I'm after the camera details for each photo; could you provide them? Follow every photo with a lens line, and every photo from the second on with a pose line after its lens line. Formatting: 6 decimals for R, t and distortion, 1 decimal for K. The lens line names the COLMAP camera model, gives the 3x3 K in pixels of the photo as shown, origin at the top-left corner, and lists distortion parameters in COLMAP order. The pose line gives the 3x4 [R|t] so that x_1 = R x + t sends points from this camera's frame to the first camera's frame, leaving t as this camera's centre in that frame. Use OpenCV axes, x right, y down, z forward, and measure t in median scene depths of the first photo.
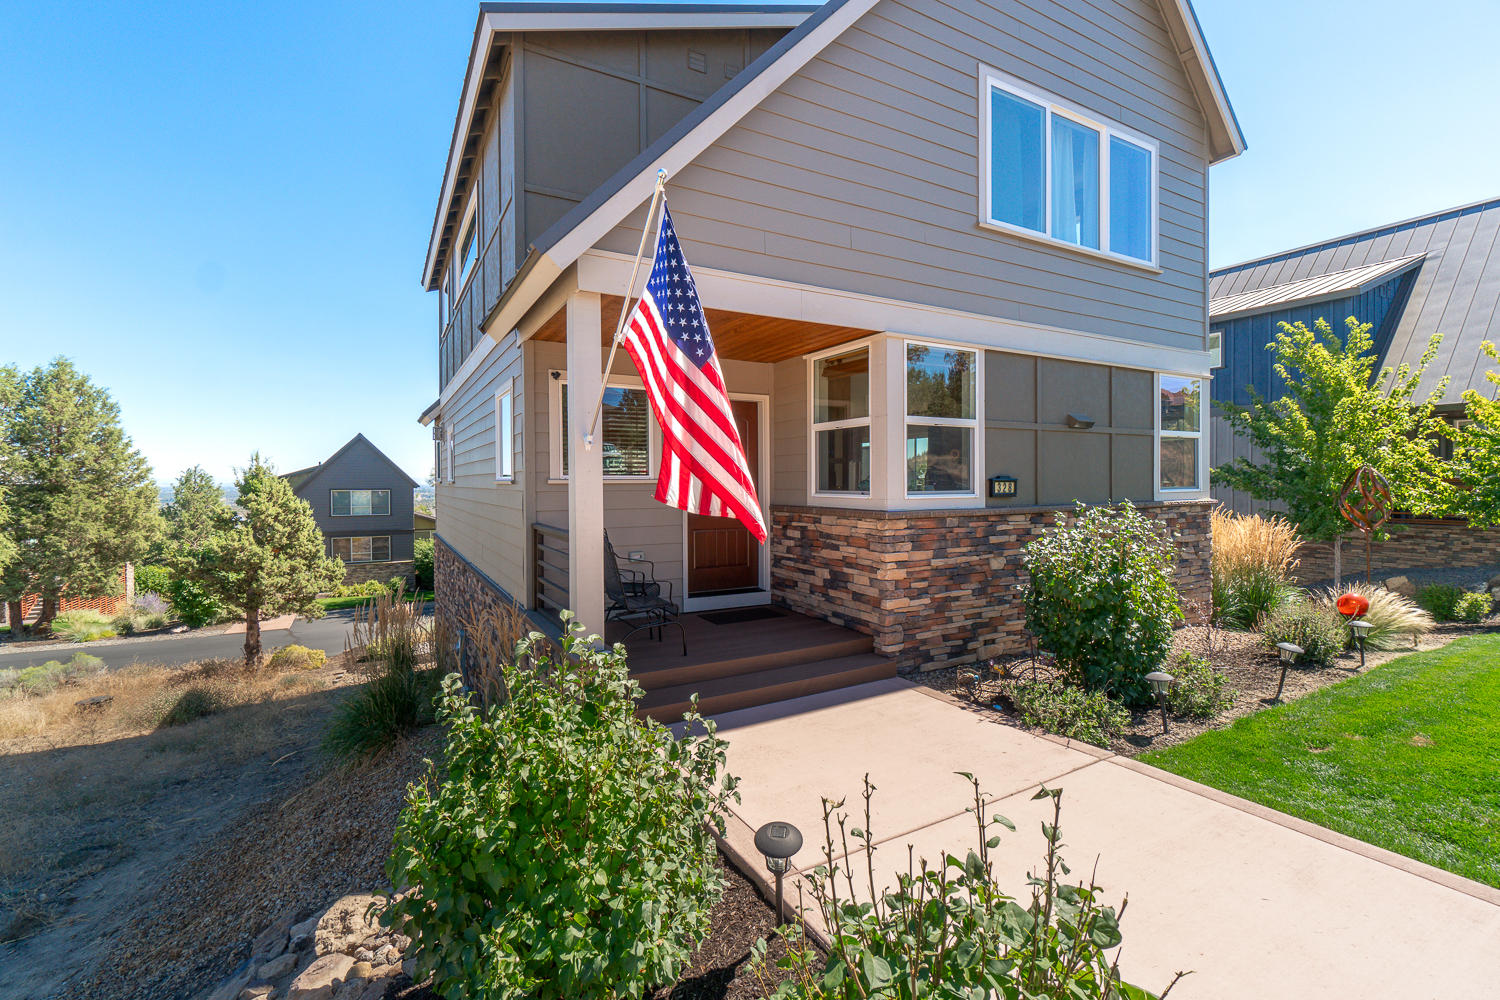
lens RADIAL K [[658.6, 0, 743.9], [0, 658.6, 487.6], [0, 0, 1]] dist [-0.001927, -0.000088]
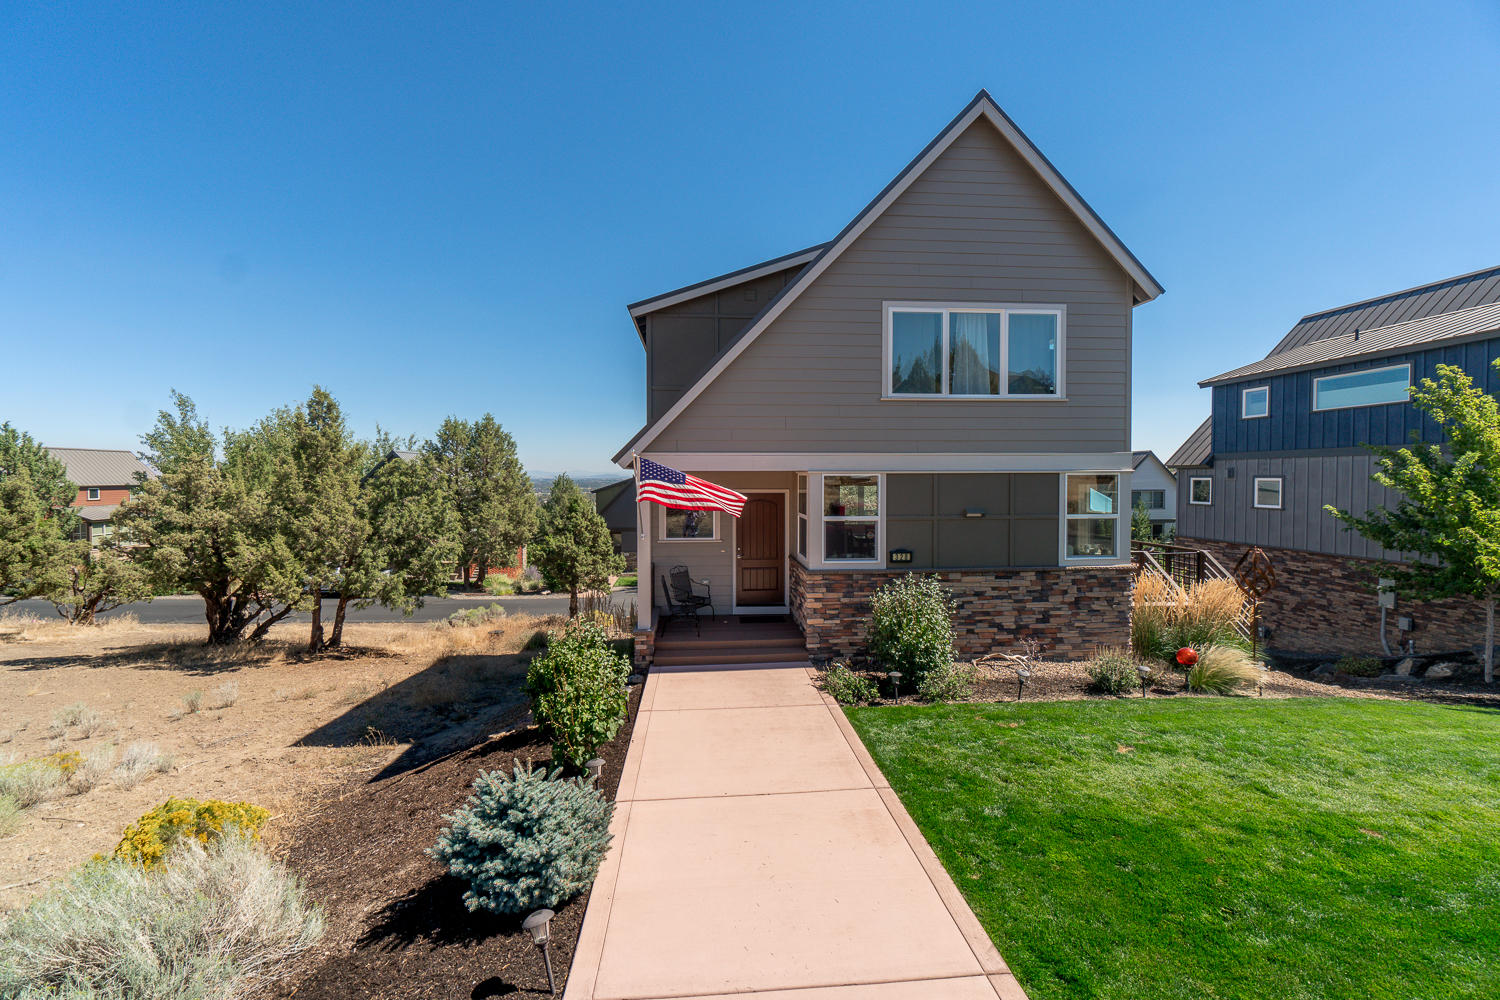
lens RADIAL K [[642.6, 0, 750.1], [0, 642.6, 487.1], [0, 0, 1]] dist [0.000732, -0.000225]
pose [[0.910674, 0.012011, -0.412952, 0.308375], [-0.007995, 0.999902, 0.011450, -0.081592], [0.413049, -0.007125, 0.910681, -0.260669]]
